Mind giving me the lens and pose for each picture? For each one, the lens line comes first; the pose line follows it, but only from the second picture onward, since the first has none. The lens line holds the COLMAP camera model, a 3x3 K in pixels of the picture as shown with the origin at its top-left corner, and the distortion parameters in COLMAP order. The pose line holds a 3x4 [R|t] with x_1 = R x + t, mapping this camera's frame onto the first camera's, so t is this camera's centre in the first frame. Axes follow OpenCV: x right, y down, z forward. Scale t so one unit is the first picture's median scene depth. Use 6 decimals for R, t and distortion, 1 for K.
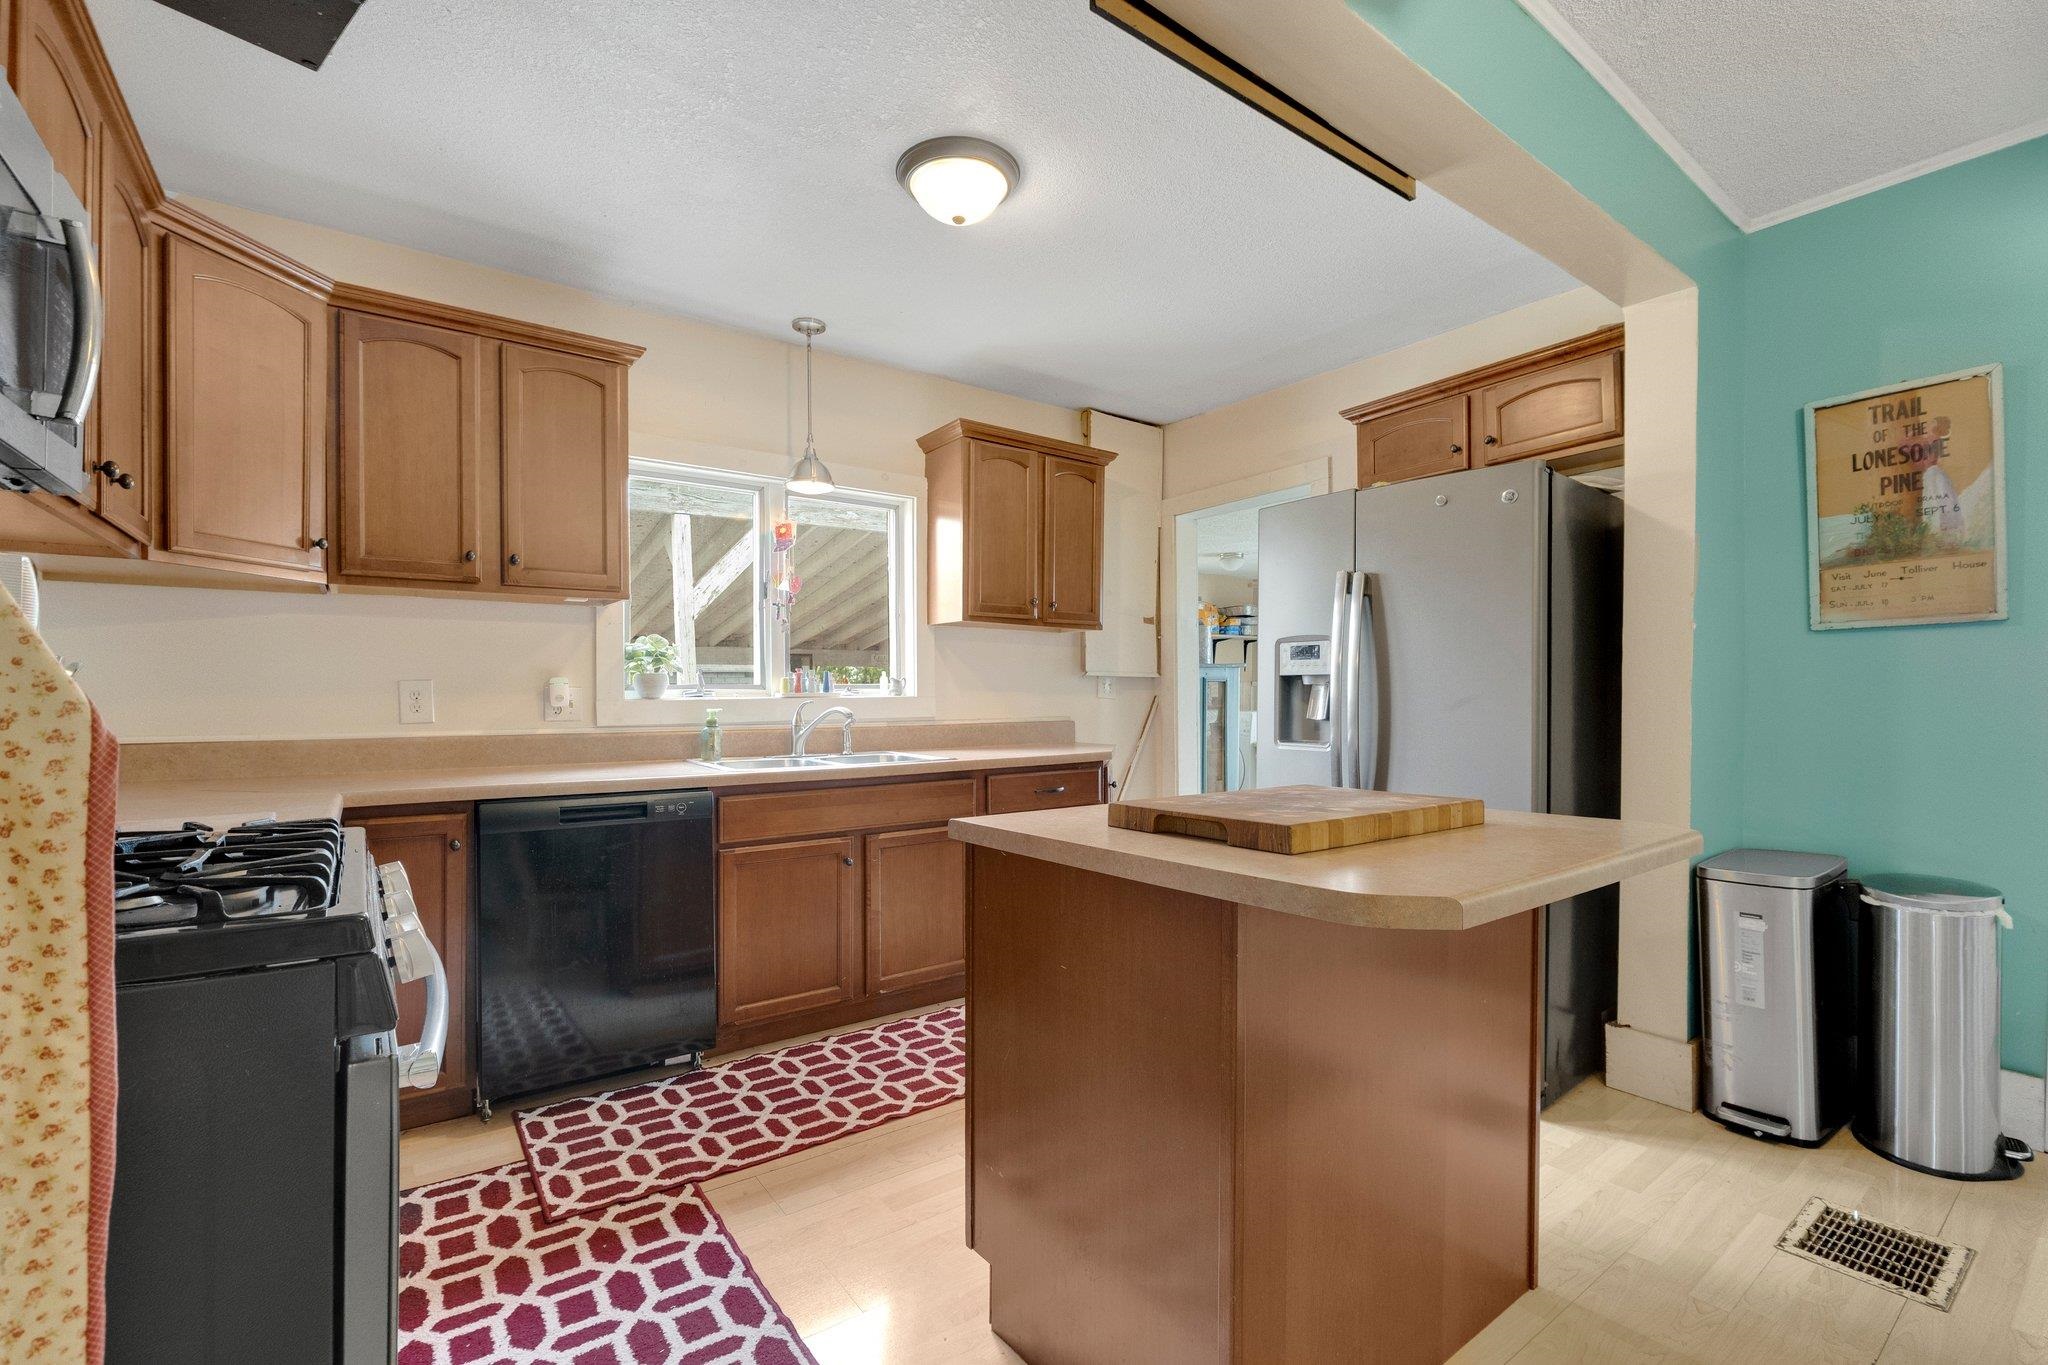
lens RADIAL K [[876.9, 0, 1018.9], [0, 876.9, 696.9], [0, 0, 1]] dist [0.000536, 0.000333]
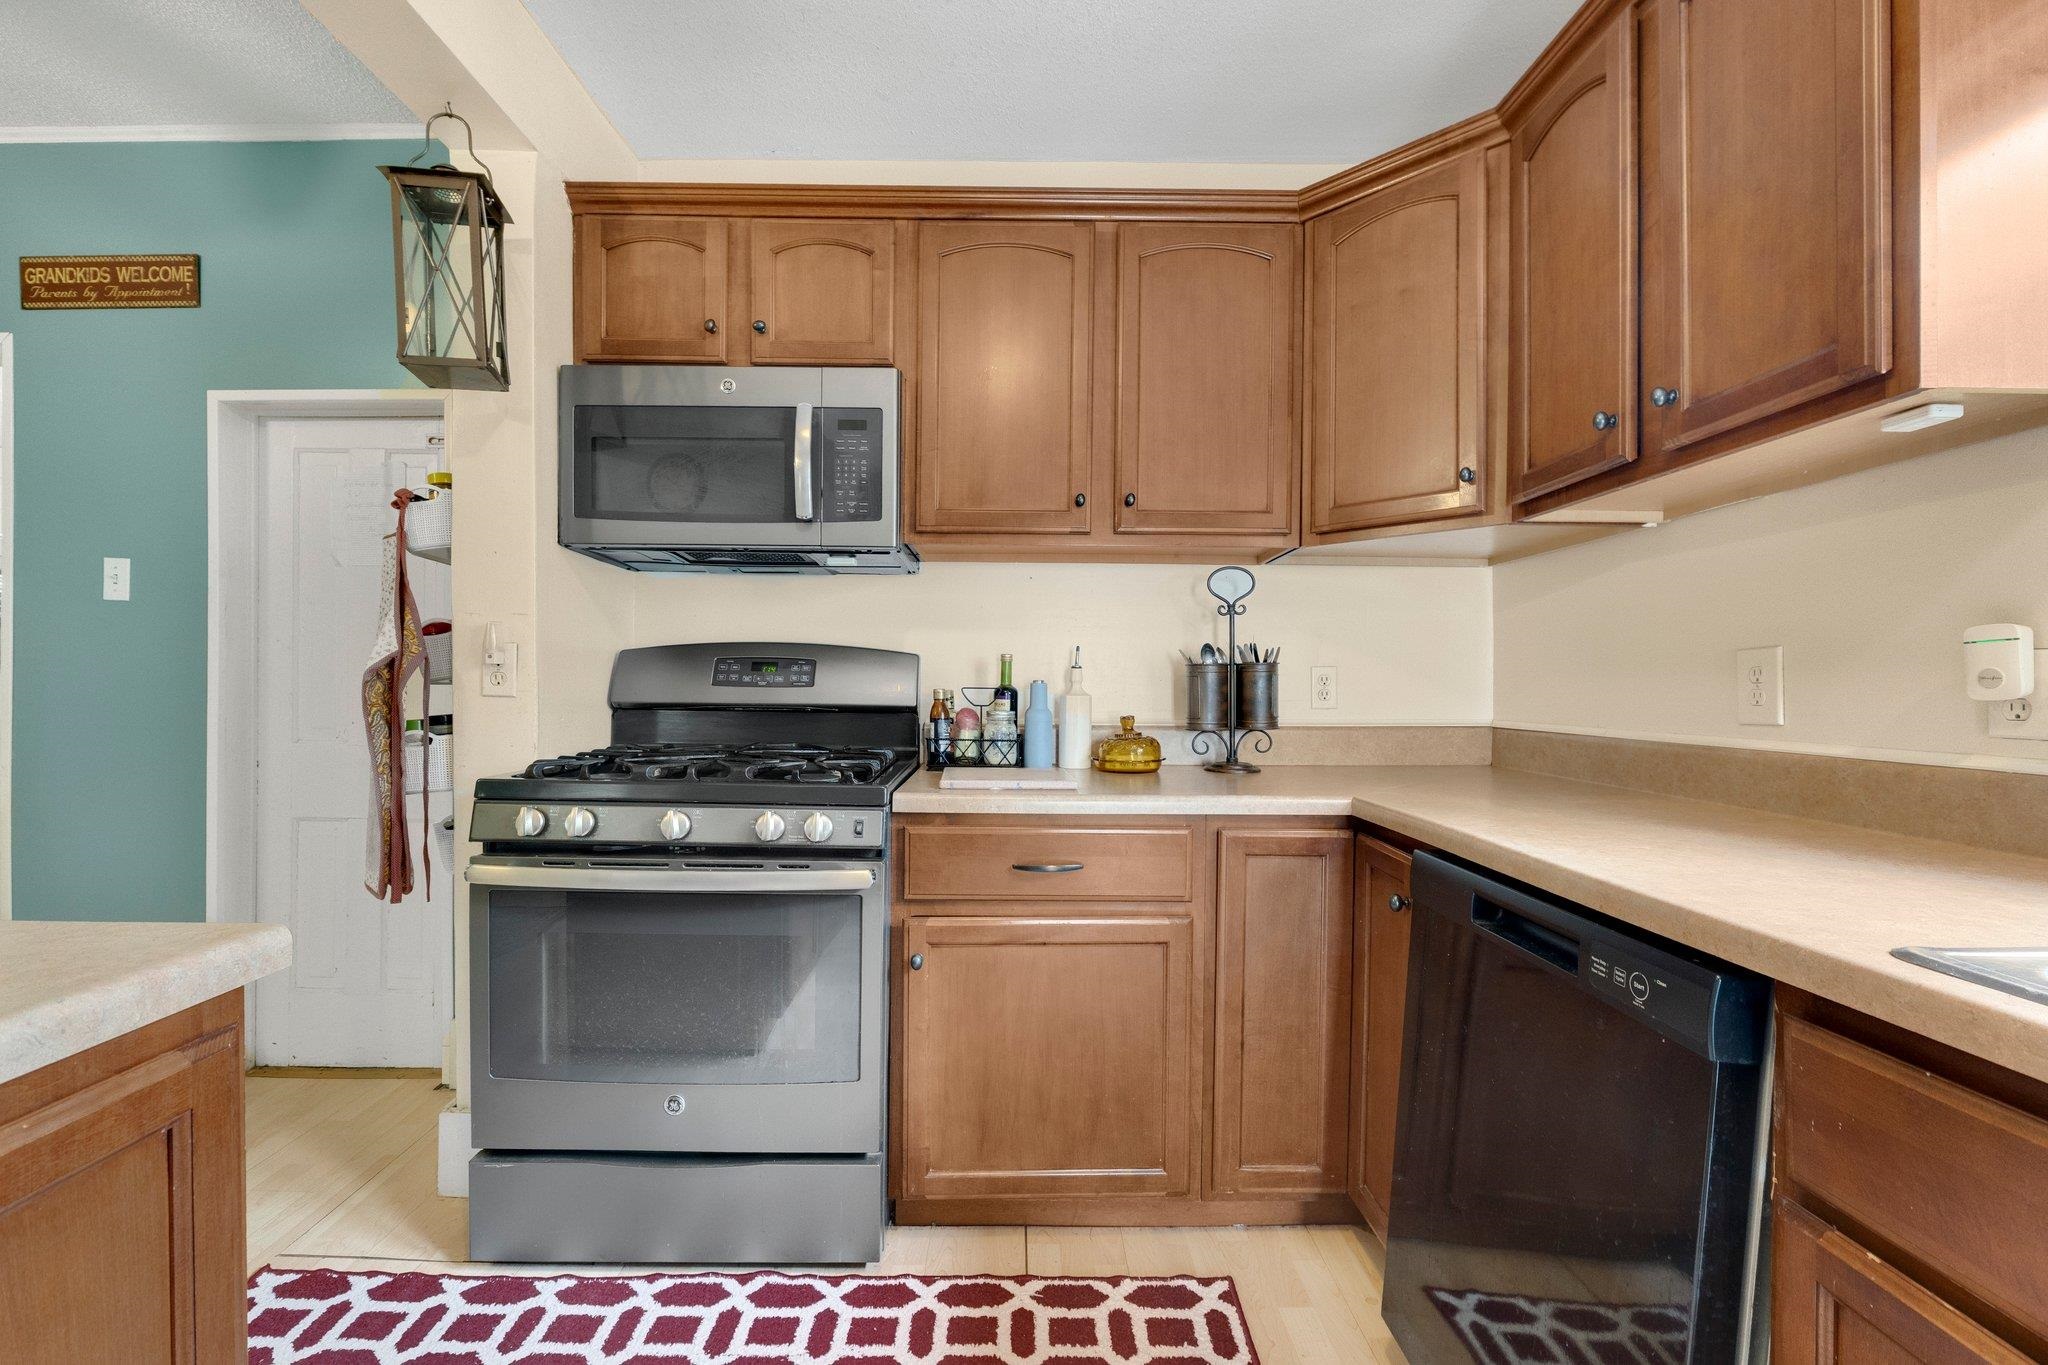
lens RADIAL K [[867.6, 0, 1019.1], [0, 867.6, 694.8], [0, 0, 1]] dist [-0.007188, -0.000101]
pose [[-0.594215, 0.007010, -0.804275, 0.033575], [-0.007098, 0.999877, 0.013958, 0.007002], [0.804275, 0.014003, -0.594093, 0.972448]]
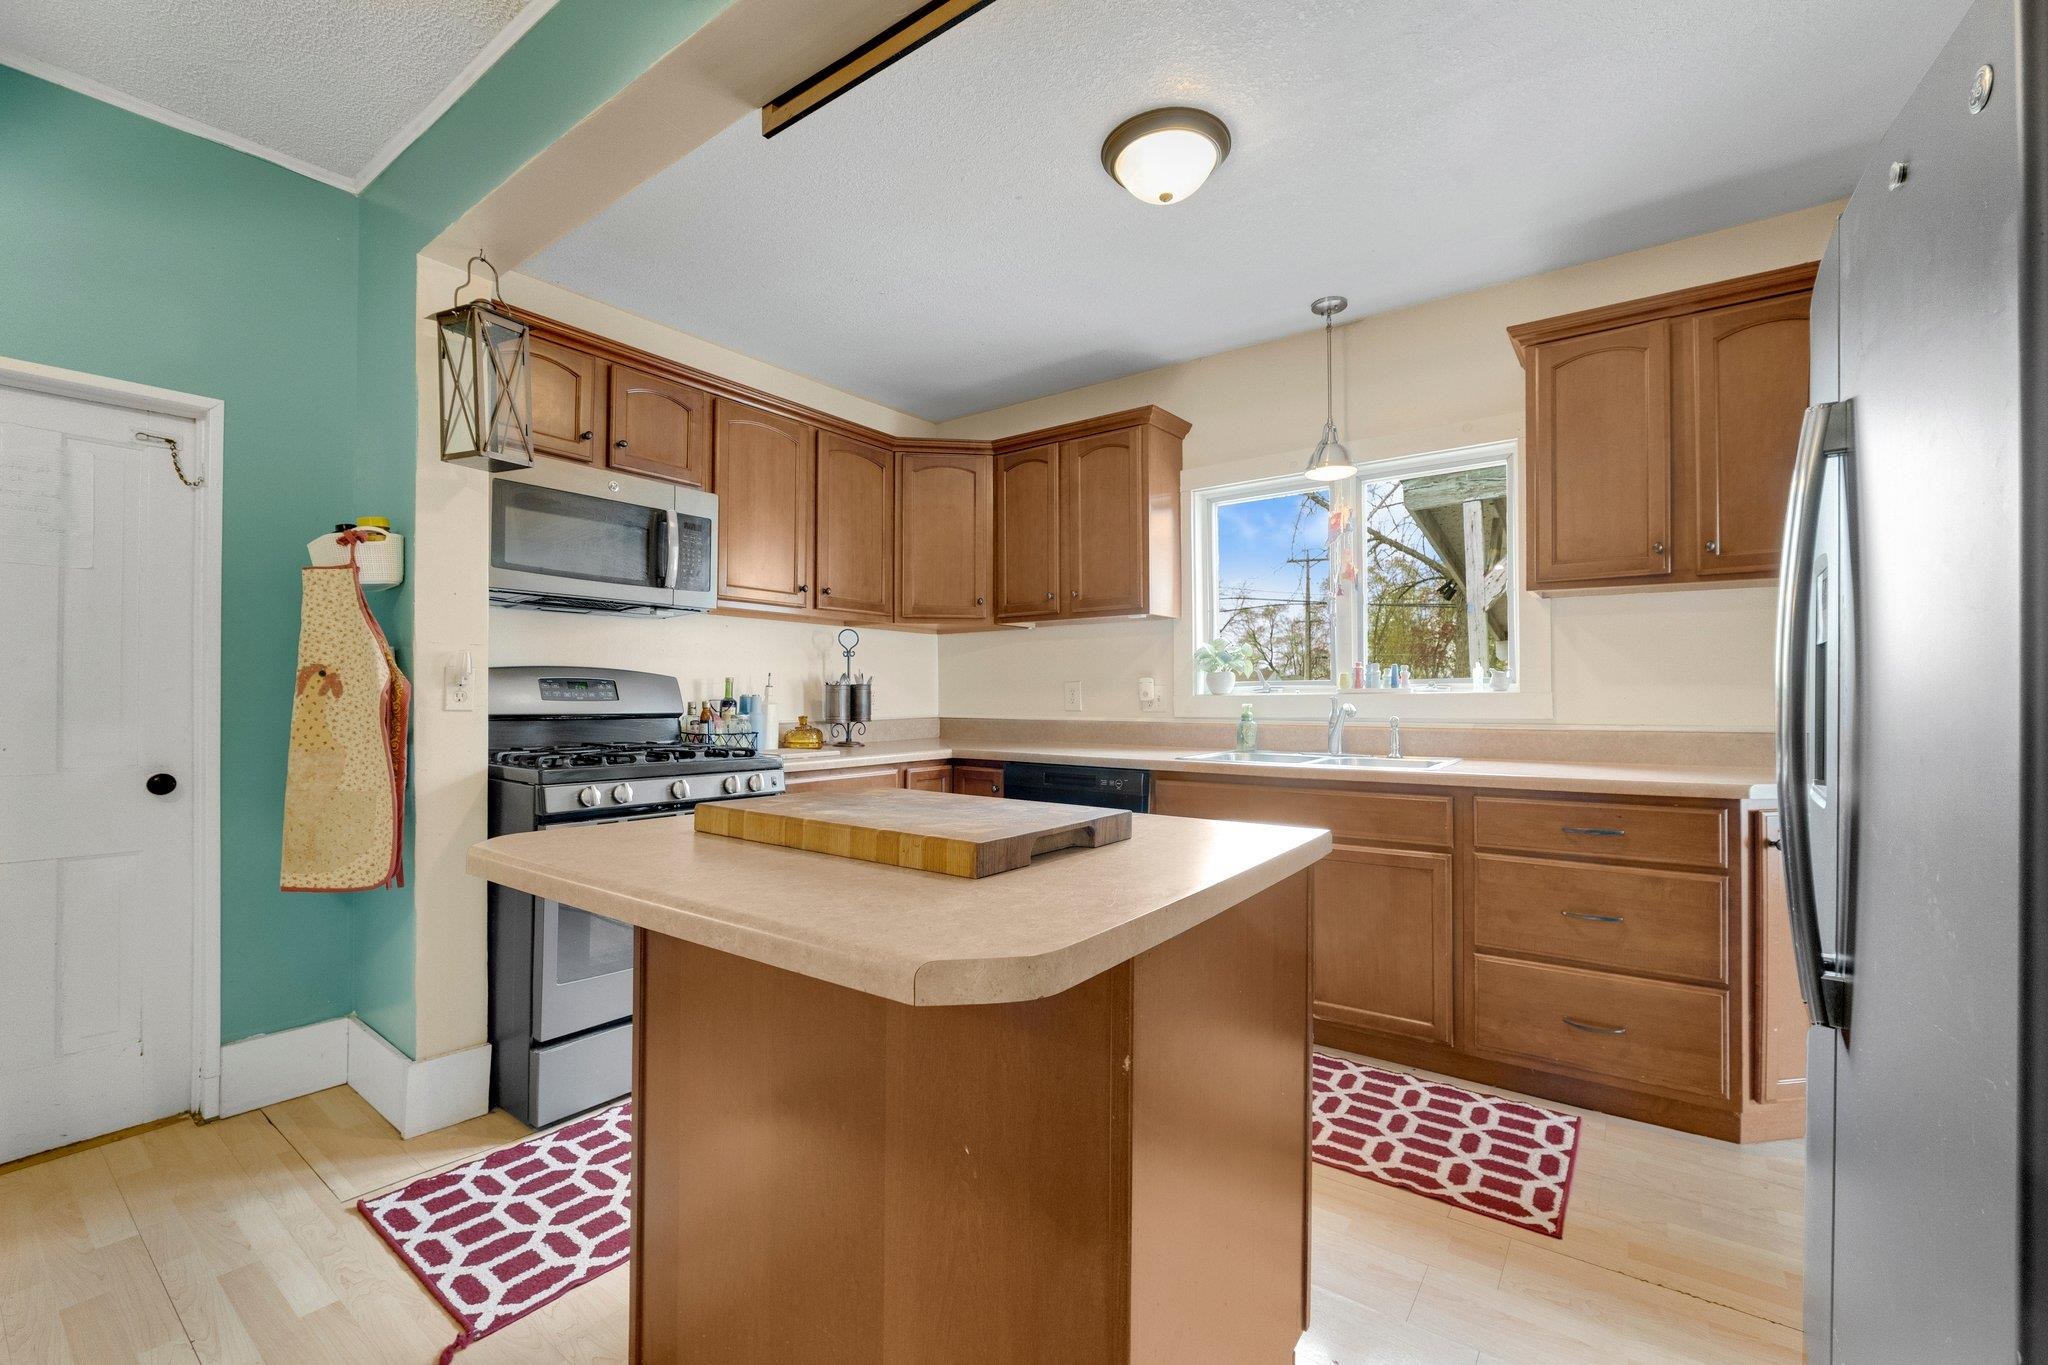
lens RADIAL K [[866.1, 0, 1027.5], [0, 866.1, 687.8], [0, 0, 1]] dist [-0.011566, -0.000077]
pose [[0.294238, -0.006512, -0.955710, 0.700569], [-0.002090, 0.999970, -0.007457, 0.003198], [0.955730, 0.004192, 0.294216, 0.509098]]
